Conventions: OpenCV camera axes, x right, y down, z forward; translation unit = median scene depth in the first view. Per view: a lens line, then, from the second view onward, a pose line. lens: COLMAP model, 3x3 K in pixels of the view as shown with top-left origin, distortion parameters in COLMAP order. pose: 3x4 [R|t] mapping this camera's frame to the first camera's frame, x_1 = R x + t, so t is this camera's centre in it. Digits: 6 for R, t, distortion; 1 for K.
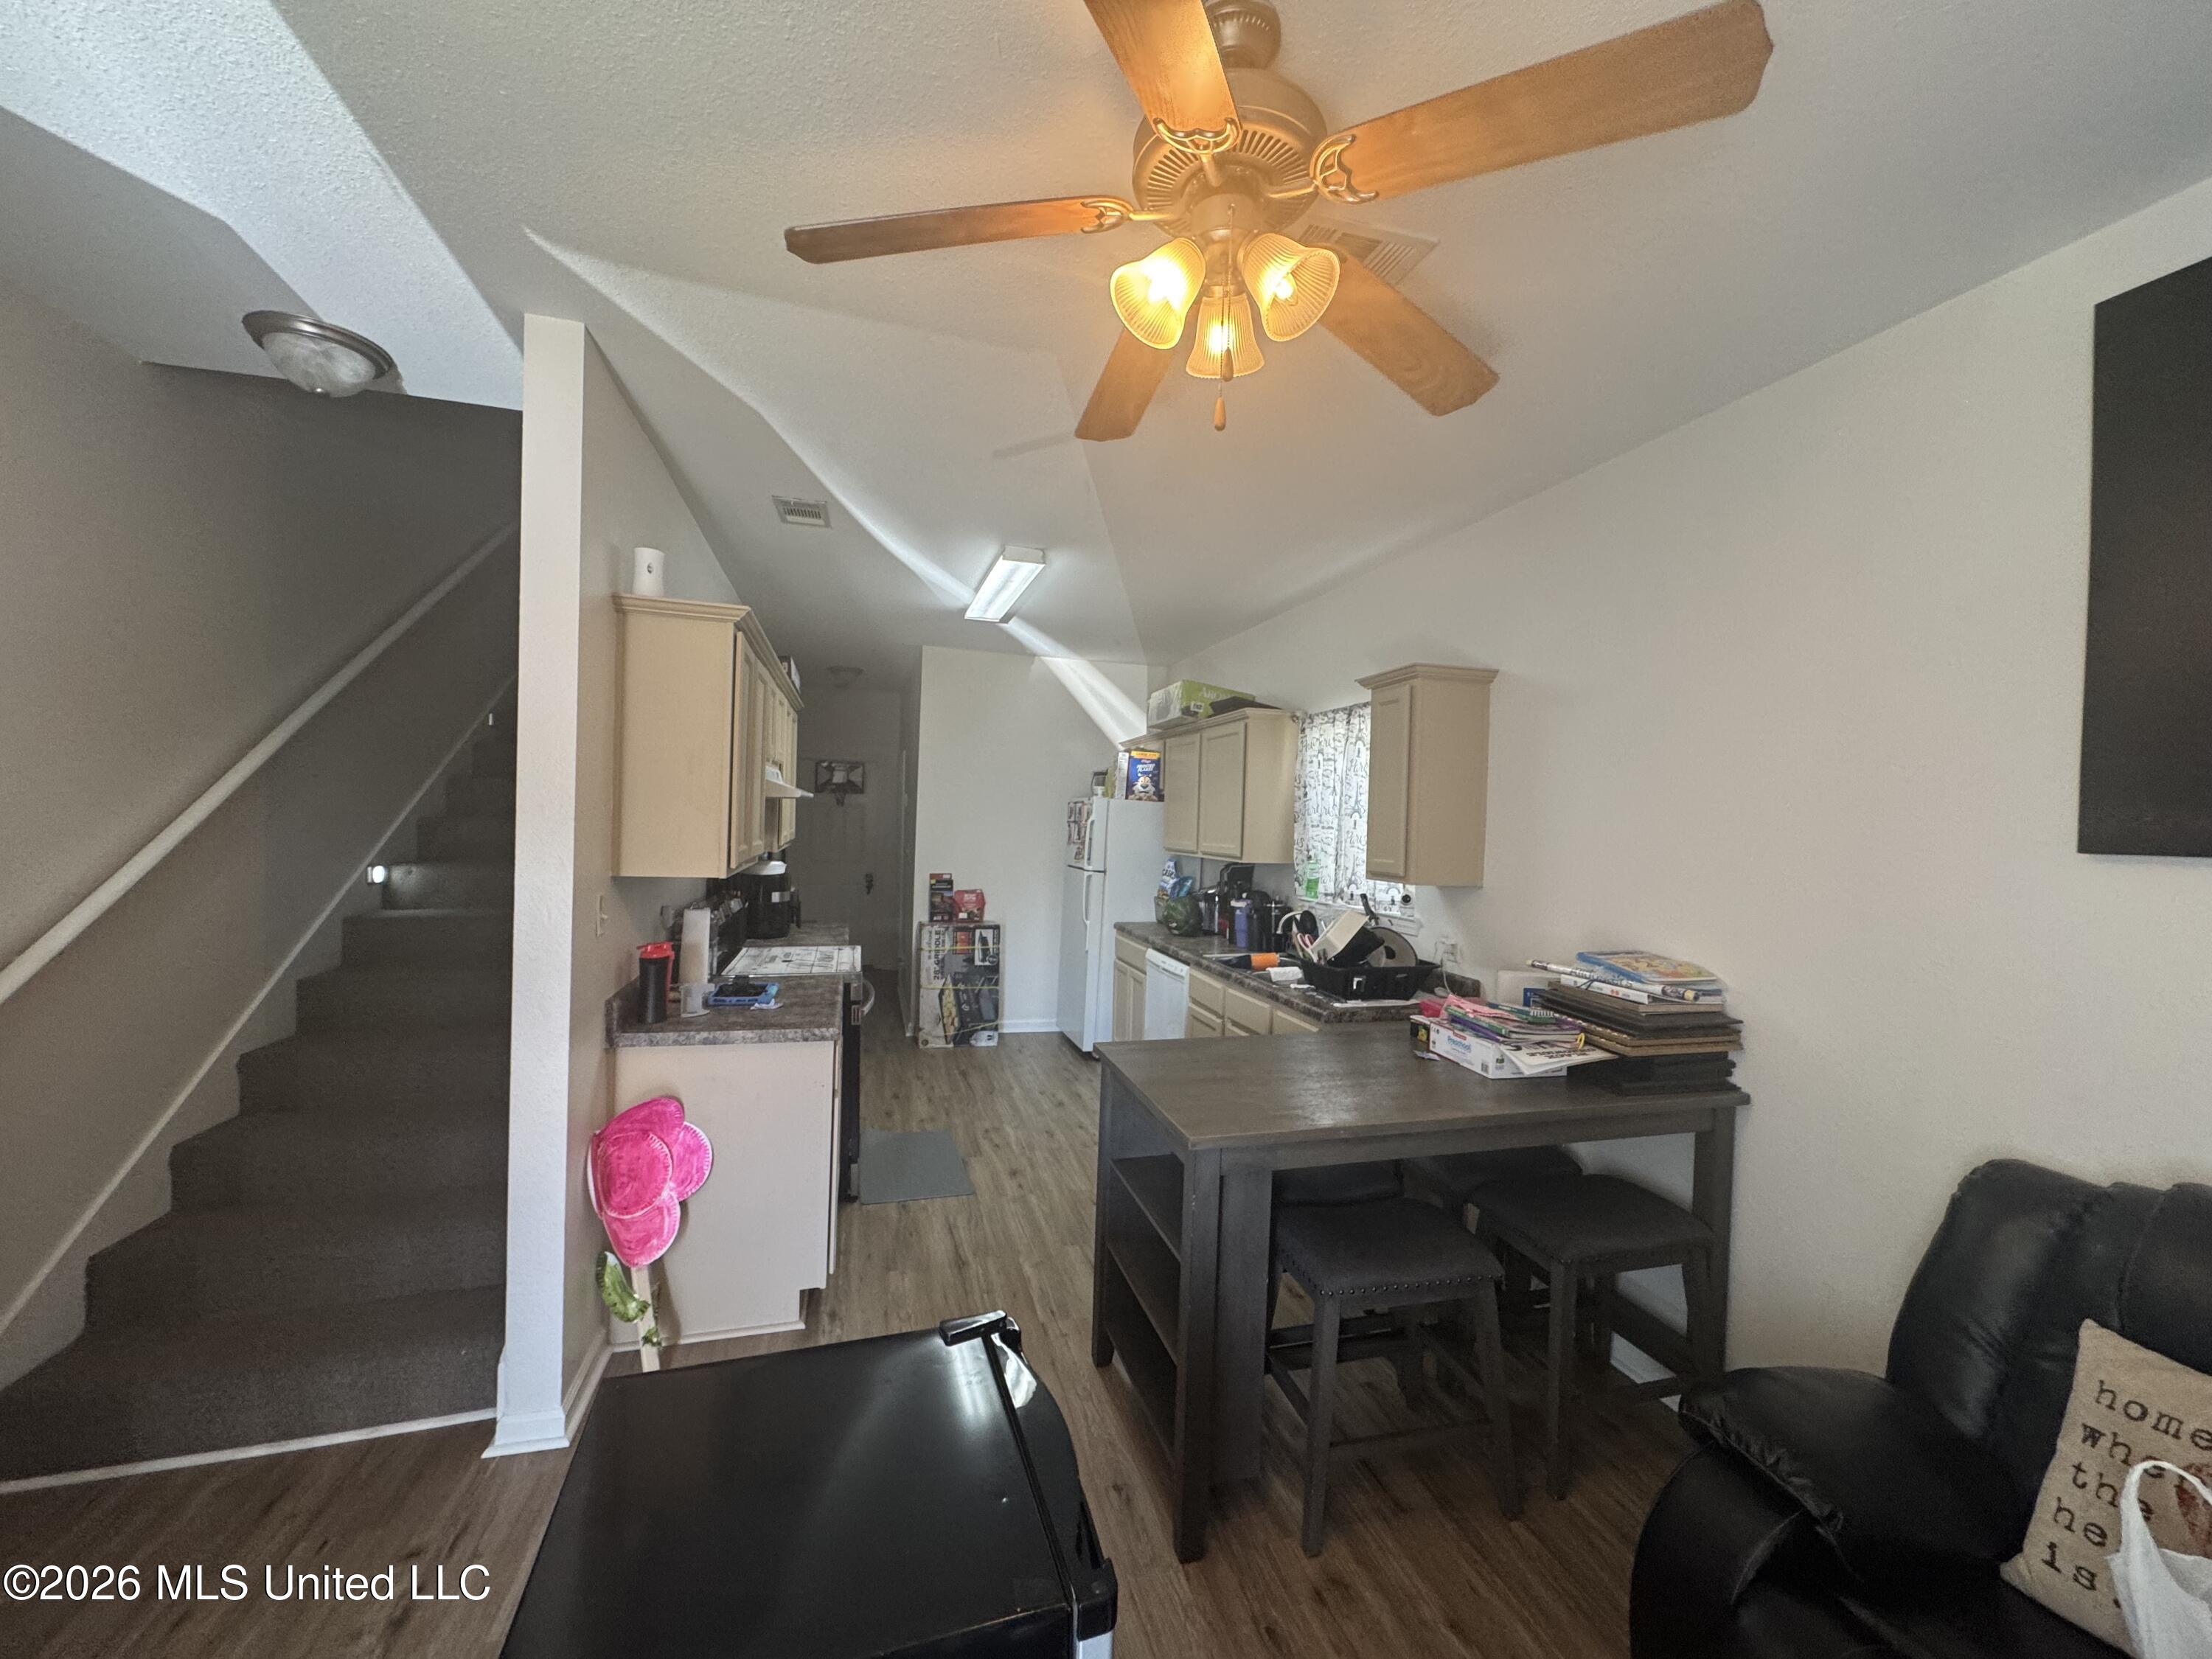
lens RADIAL K [[876.2, 0, 1101.6], [0, 876.2, 825.9], [0, 0, 1]] dist [-0.002326, -0.000062]
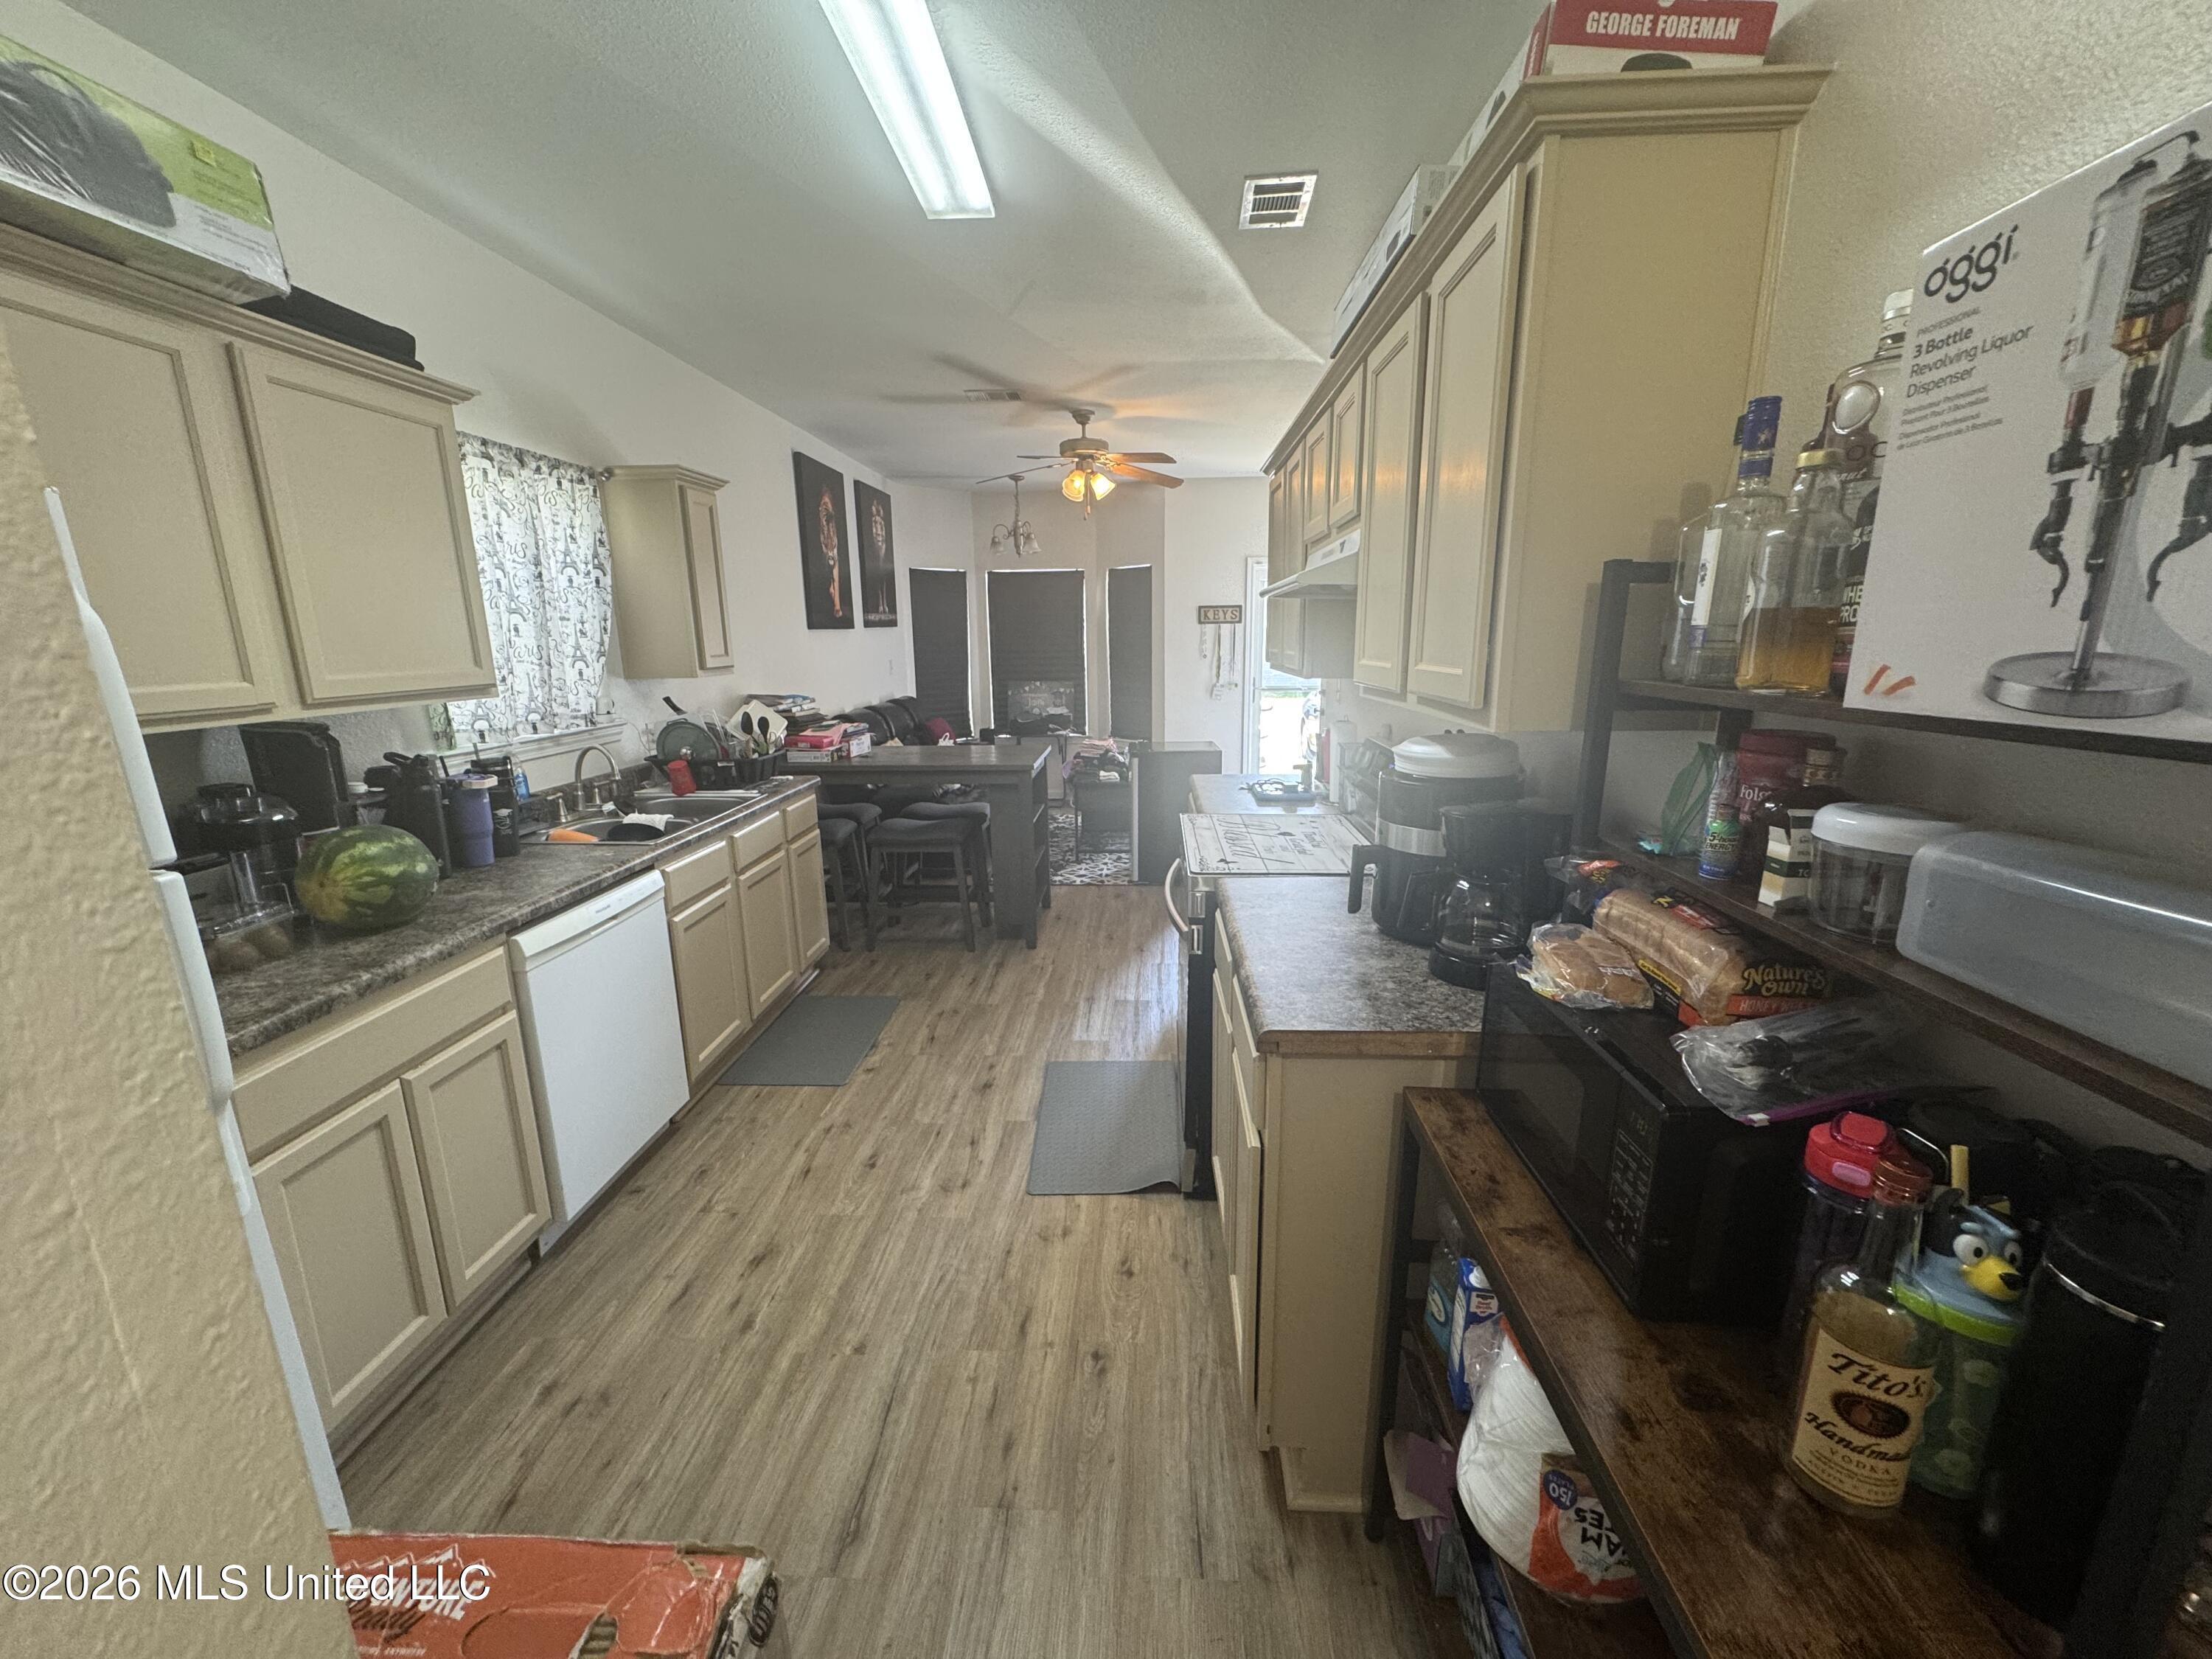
lens RADIAL K [[876.2, 0, 1105.1], [0, 876.2, 834.1], [0, 0, 1]] dist [-0.002326, -0.000062]
pose [[-0.950146, -0.089553, 0.298669, -0.500567], [-0.015039, 0.969916, 0.242976, -0.018754], [-0.311443, 0.226372, -0.922908, 1.970298]]
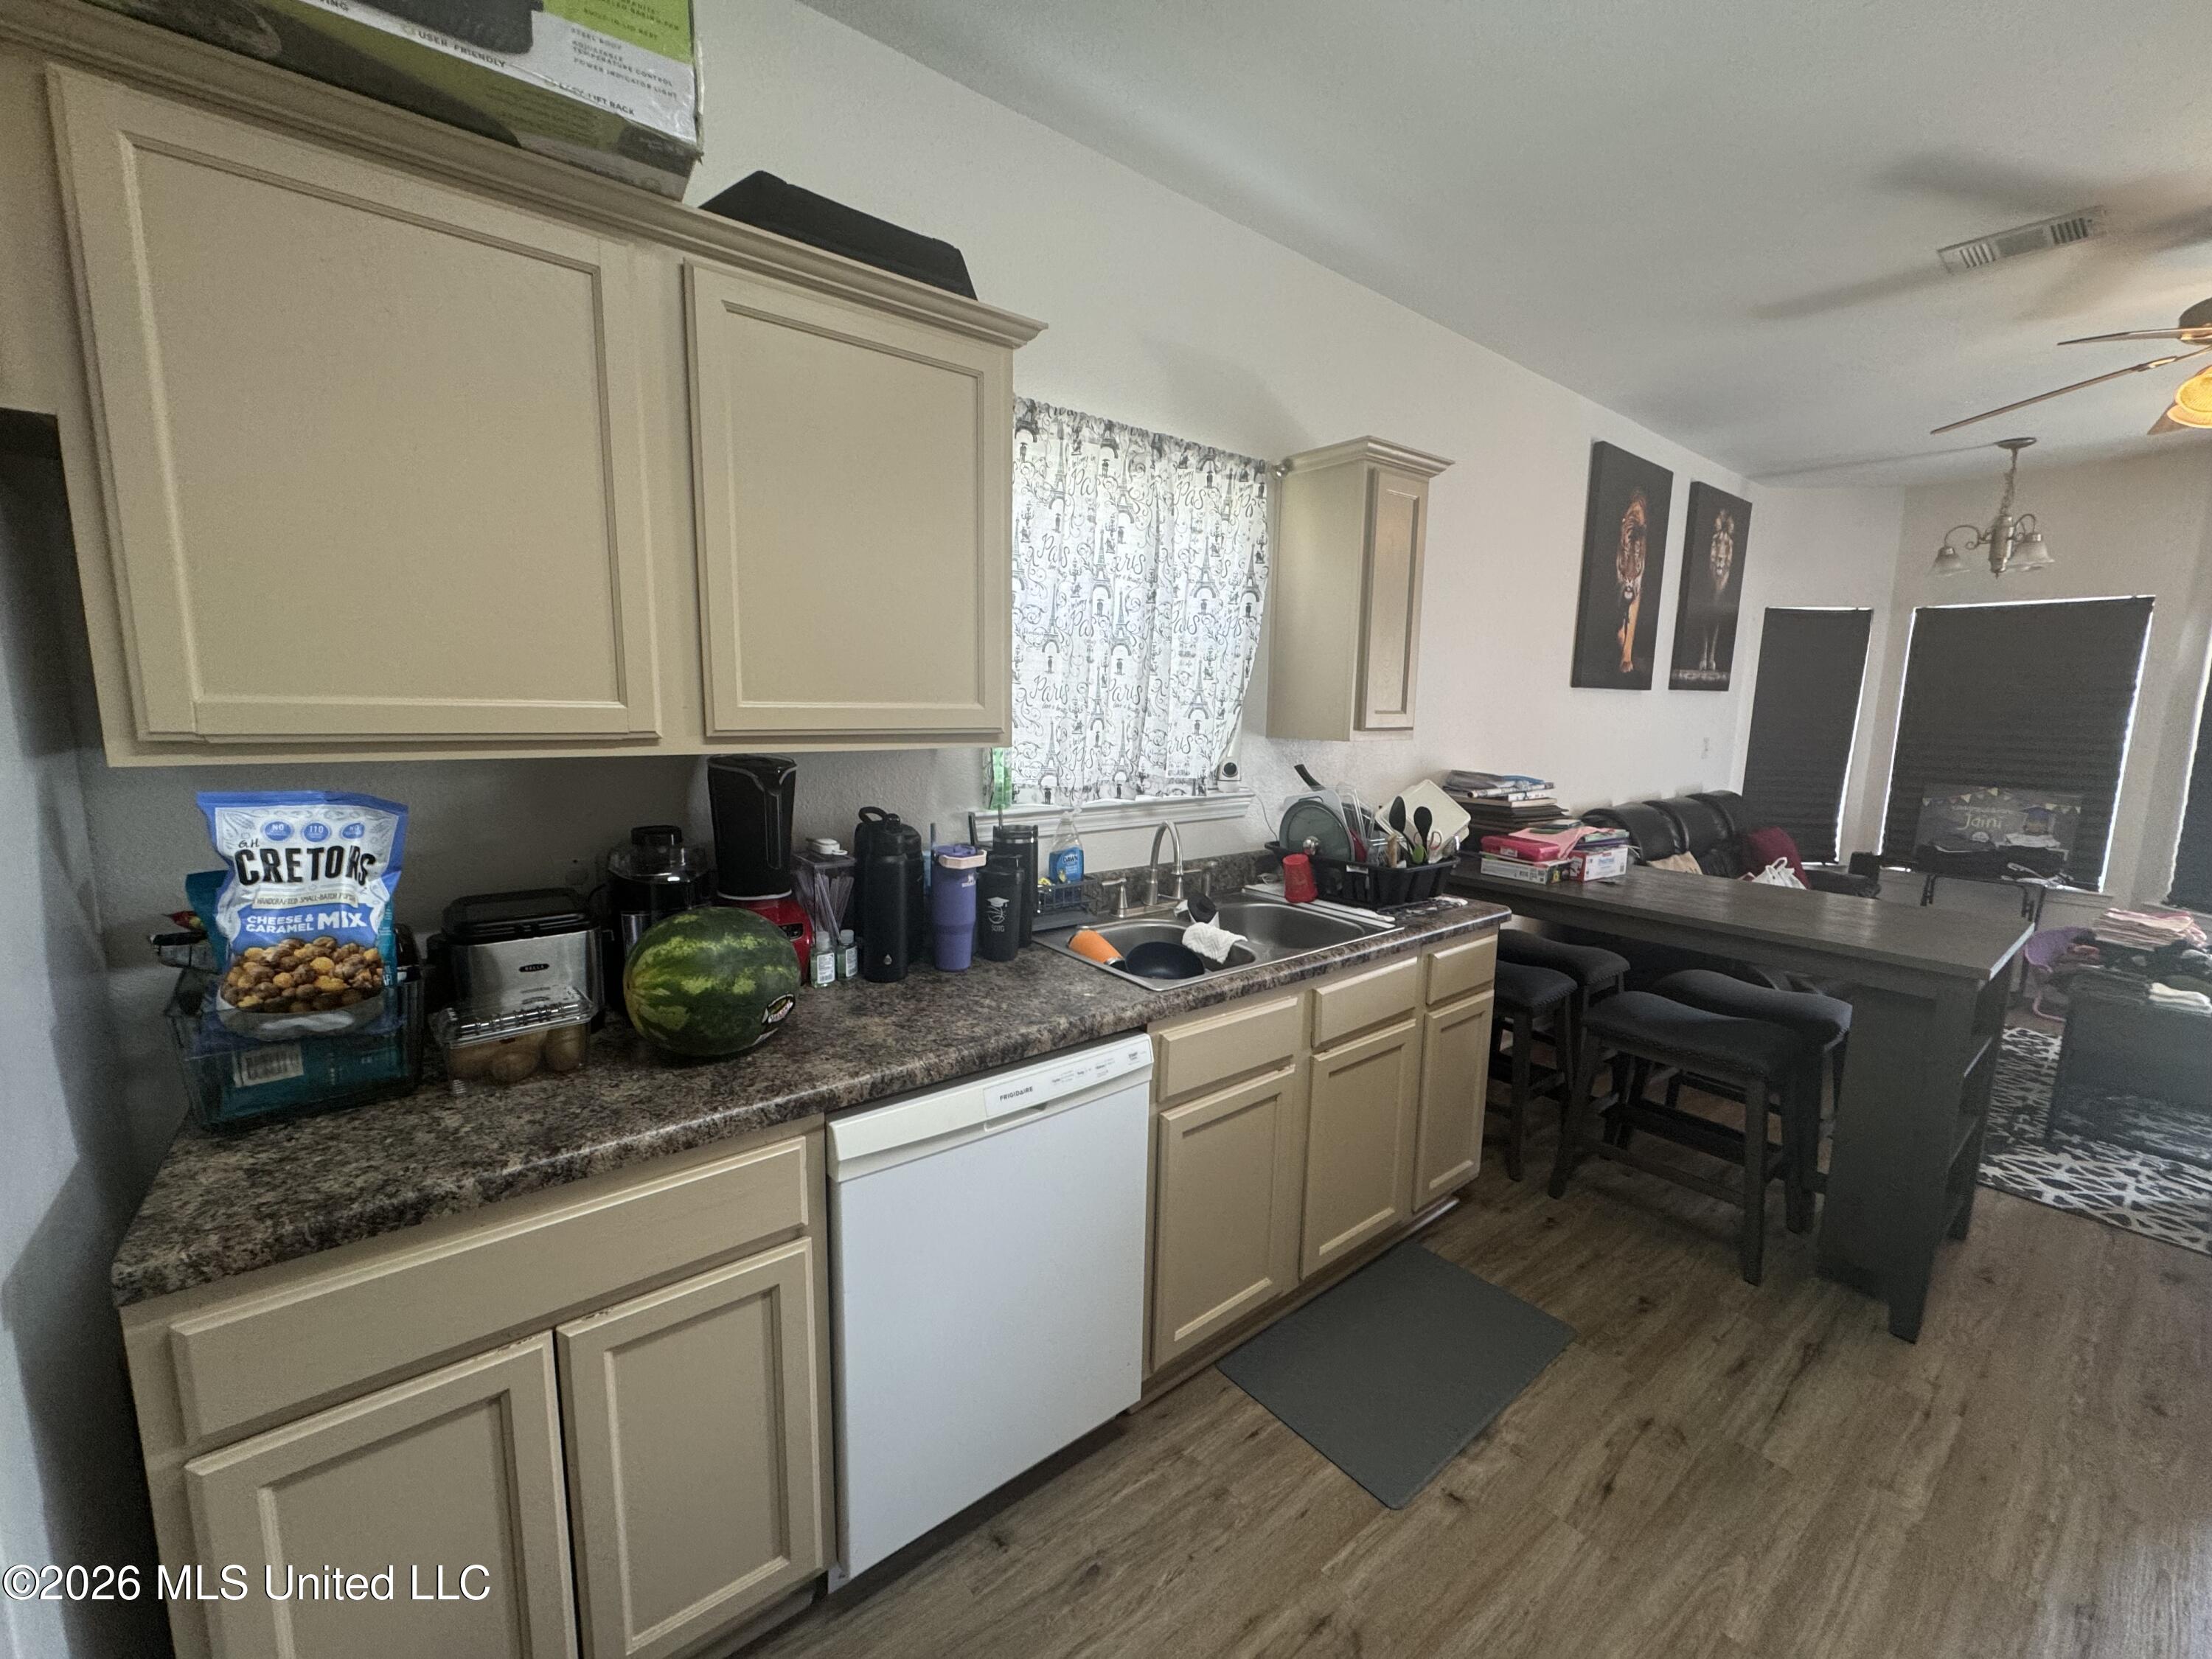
lens RADIAL K [[876.2, 0, 1106.7], [0, 876.2, 830.9], [0, 0, 1]] dist [-0.002326, -0.000062]
pose [[-0.388166, -0.171147, 0.905558, -0.295721], [-0.021012, 0.983993, 0.176963, 0.011364], [-0.921350, 0.049663, -0.385549, 1.569043]]
